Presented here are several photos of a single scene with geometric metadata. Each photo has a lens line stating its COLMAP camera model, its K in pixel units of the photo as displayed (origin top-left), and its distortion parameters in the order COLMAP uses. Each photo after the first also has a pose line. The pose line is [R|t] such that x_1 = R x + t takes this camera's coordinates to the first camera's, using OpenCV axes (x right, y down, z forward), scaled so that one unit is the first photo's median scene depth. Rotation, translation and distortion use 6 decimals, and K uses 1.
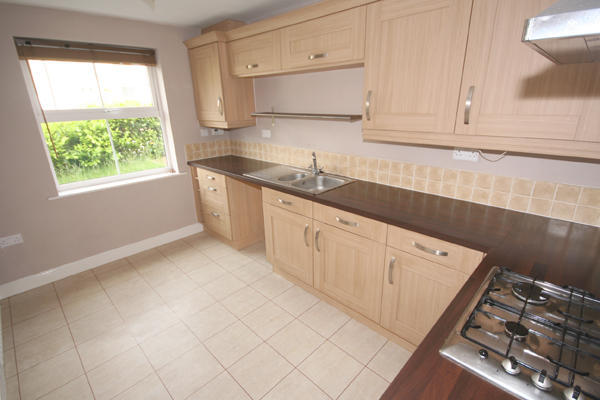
lens RADIAL K [[294.8, 0, 302.9], [0, 294.8, 201.0], [0, 0, 1]] dist [0.003225, 0.000525]
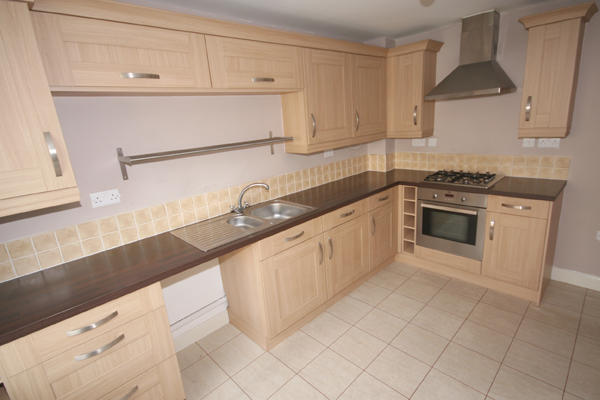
lens RADIAL K [[294.8, 0, 301.3], [0, 294.8, 196.9], [0, 0, 1]] dist [0.003225, 0.000525]
pose [[0.025968, -0.234189, 0.971844, -0.878744], [0.404923, 0.891312, 0.203963, -0.271650], [-0.913982, 0.388226, 0.117975, 0.841556]]
